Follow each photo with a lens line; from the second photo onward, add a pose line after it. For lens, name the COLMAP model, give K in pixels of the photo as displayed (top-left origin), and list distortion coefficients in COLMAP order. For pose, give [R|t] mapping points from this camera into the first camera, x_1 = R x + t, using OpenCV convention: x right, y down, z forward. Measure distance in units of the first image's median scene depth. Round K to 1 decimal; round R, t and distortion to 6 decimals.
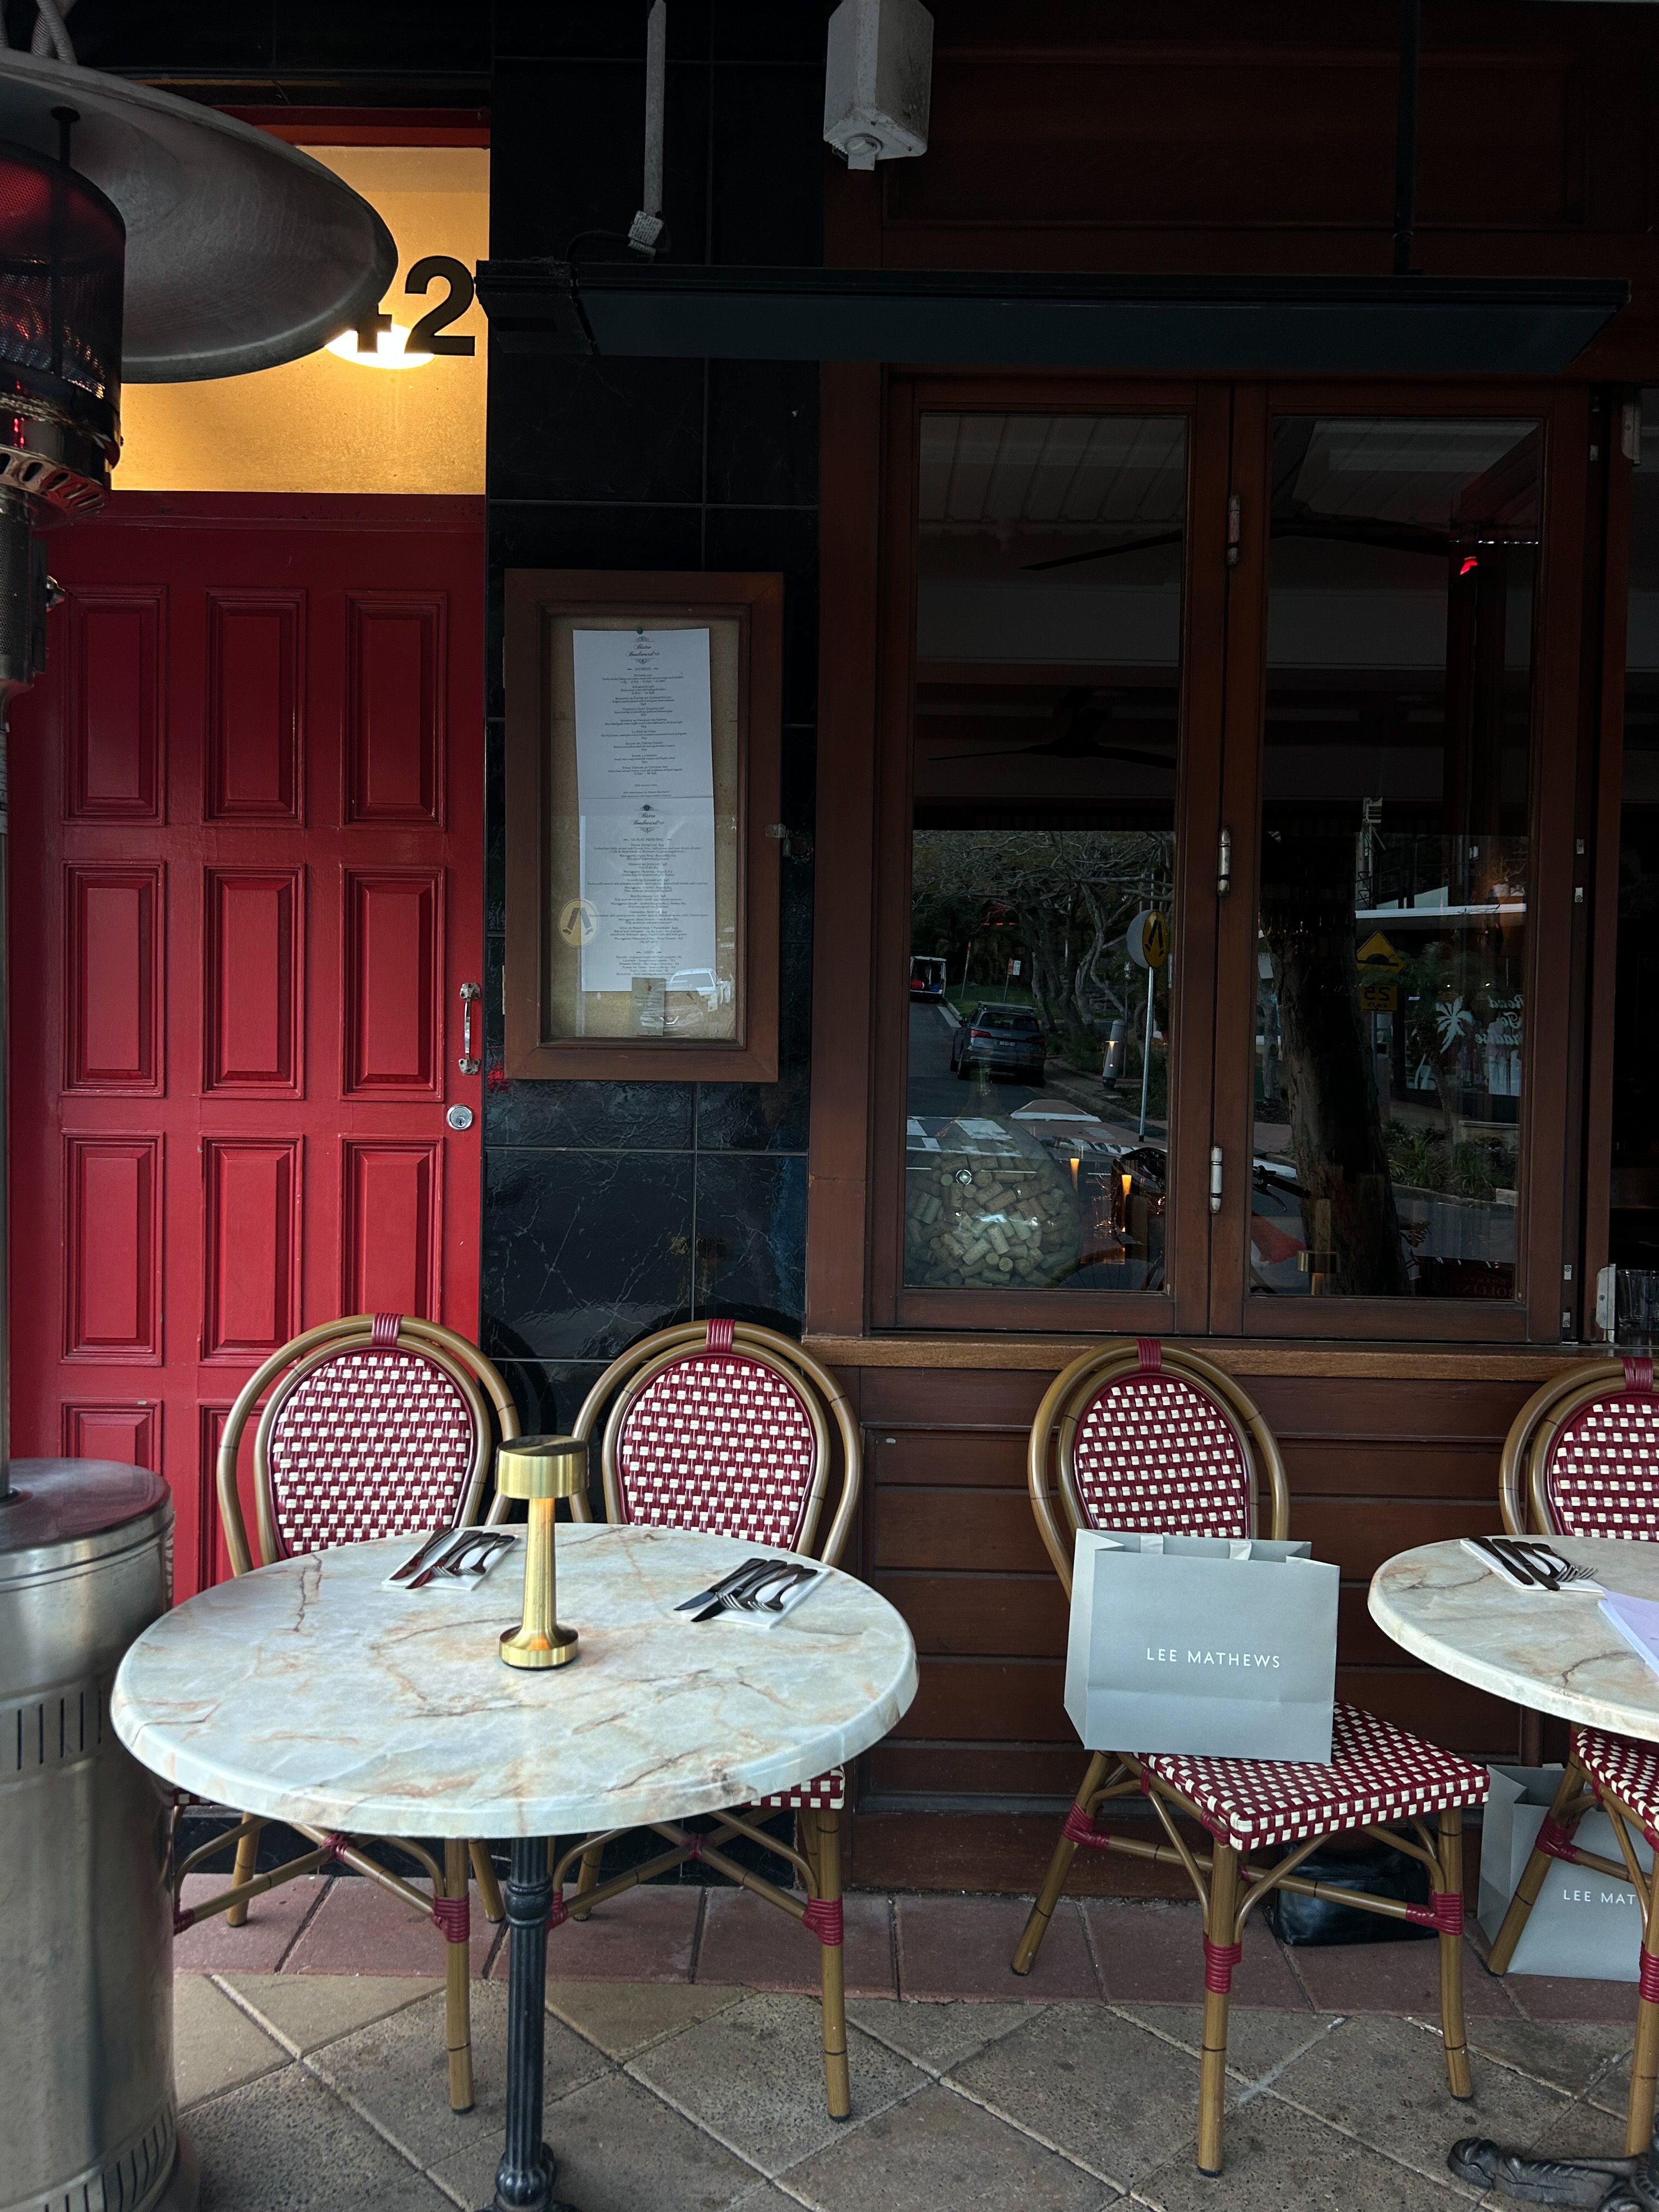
lens RADIAL K [[1791.0, 0, 829.5], [0, 1791.0, 1106.0], [0, 0, 1]] dist [0.014203, -0.019063]
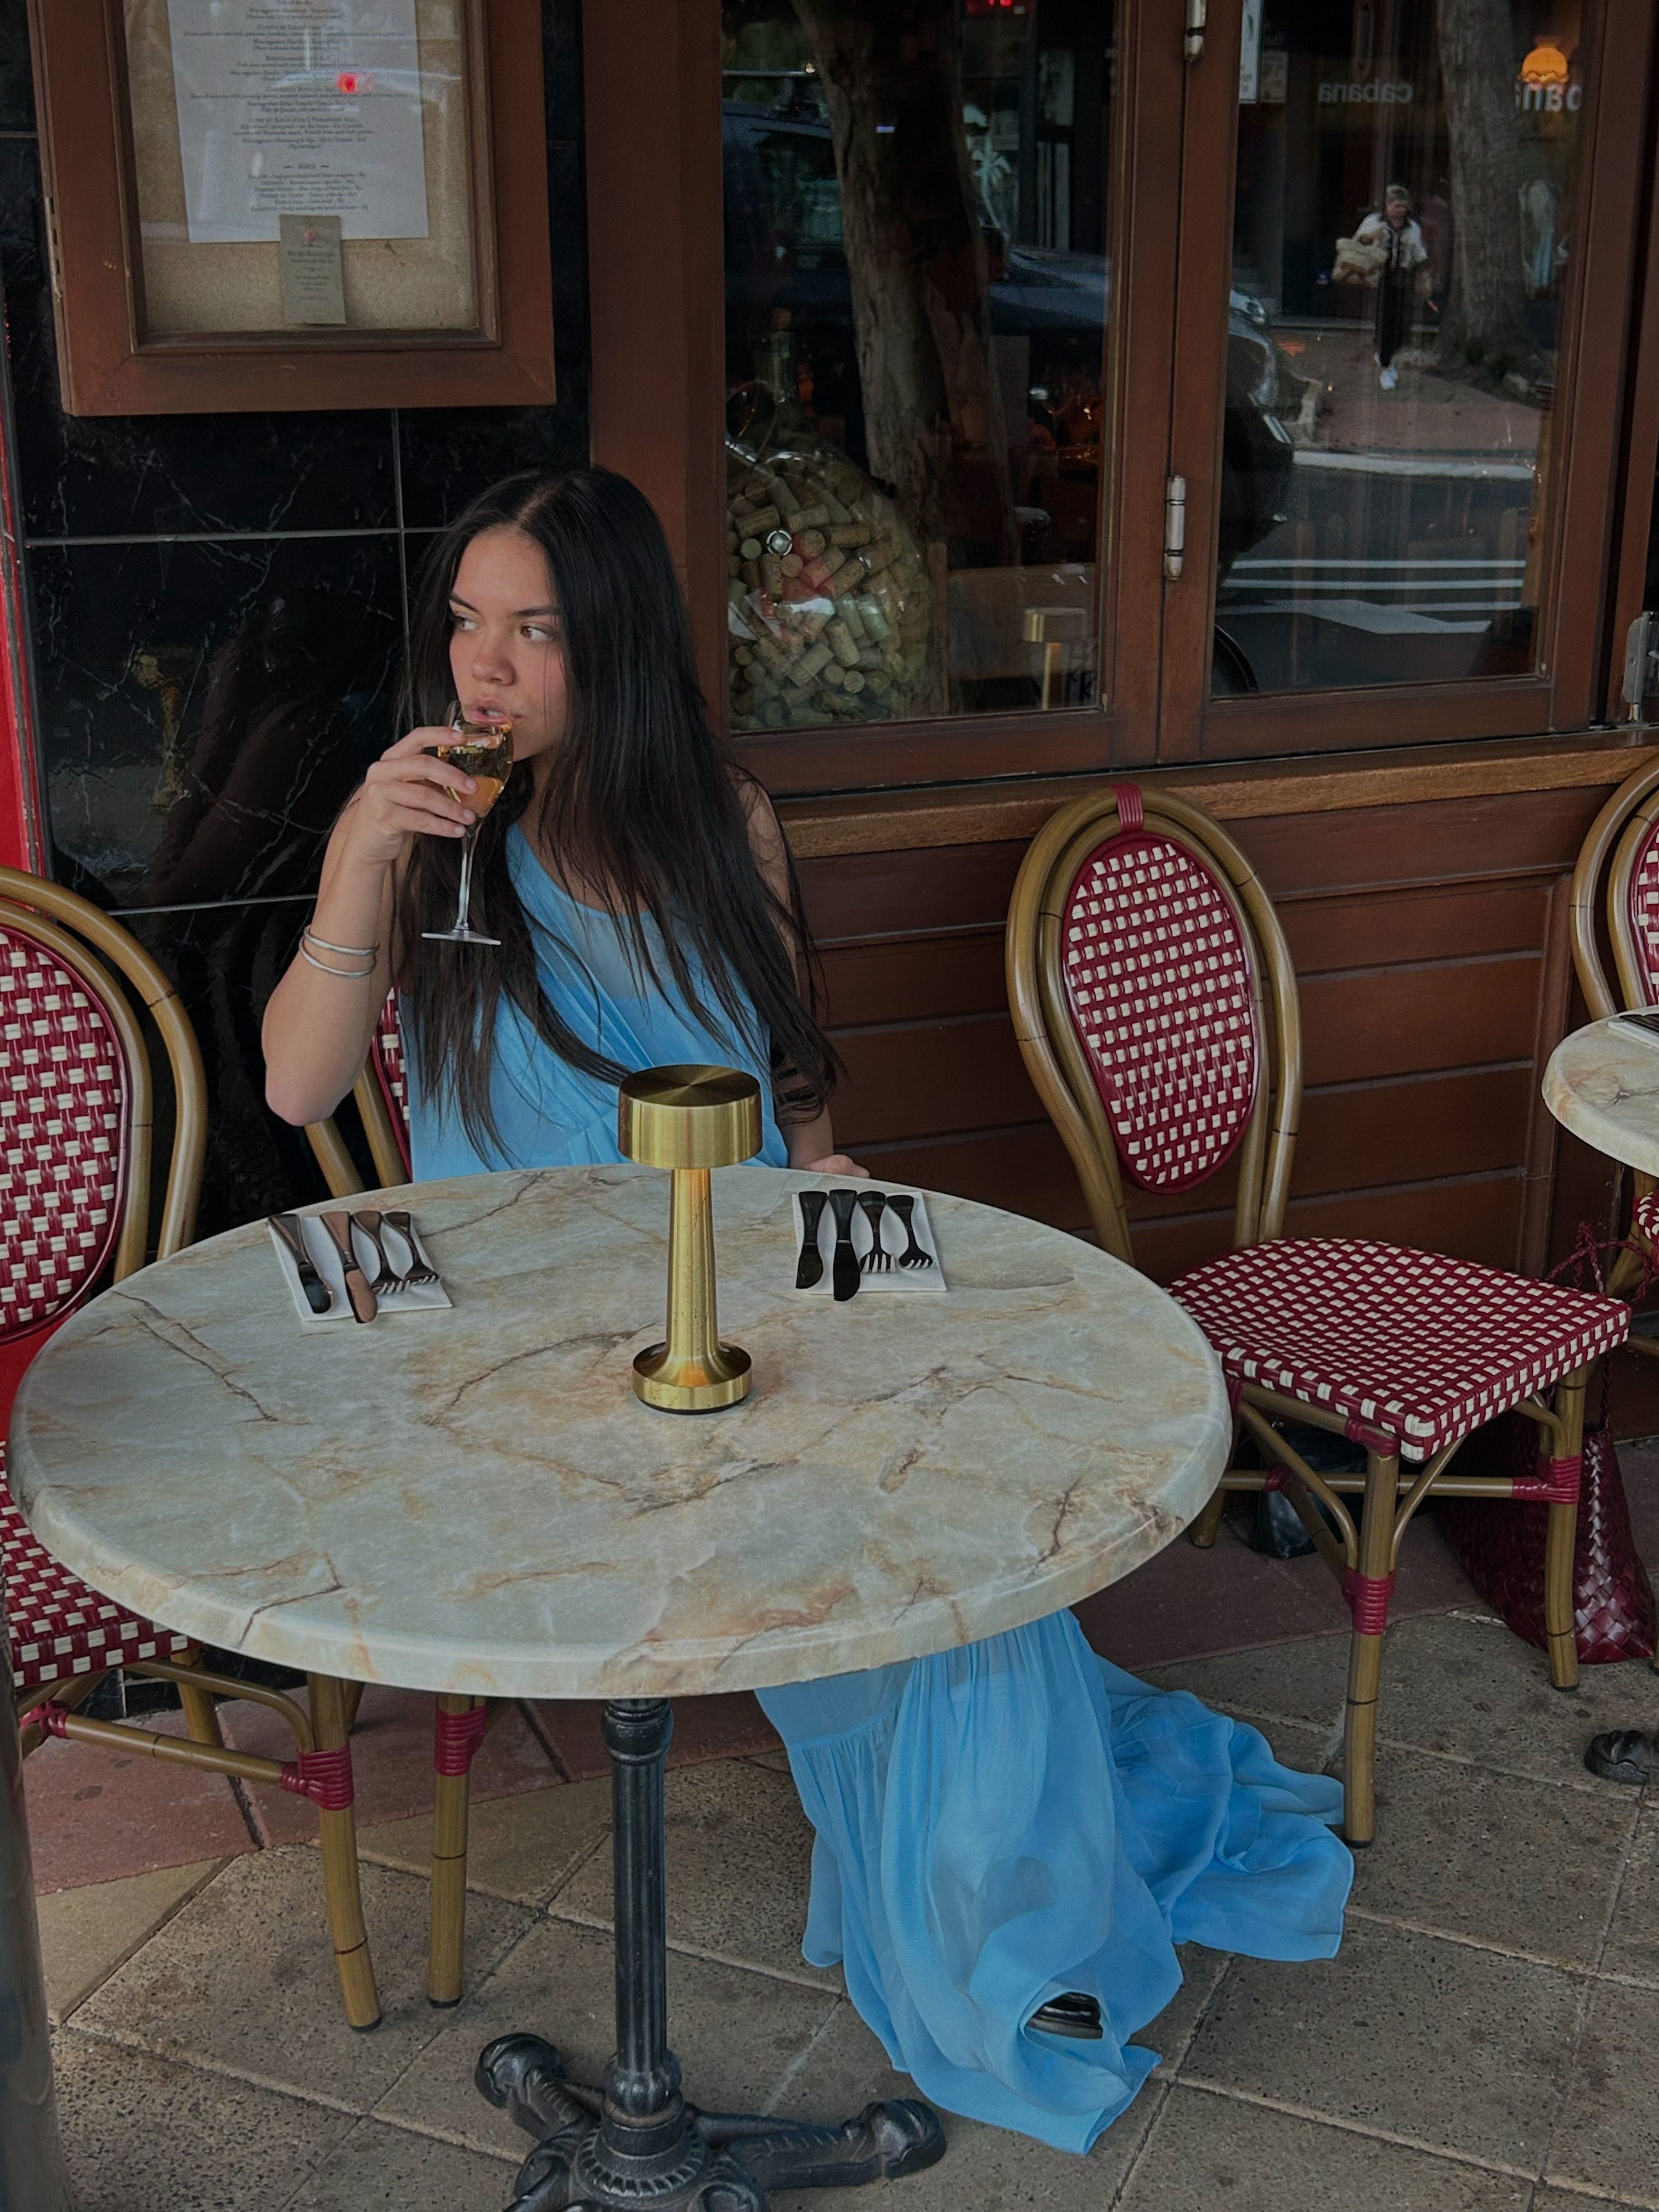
lens RADIAL K [[2842.7, 0, 827.6], [0, 2842.7, 1231.0], [0, 0, 1]] dist [0.223376, -0.752710]
pose [[0.911438, -0.153913, 0.381565, -0.375952], [0.025106, 0.946471, 0.321810, -0.063164], [-0.410671, -0.283731, 0.866514, 0.064139]]
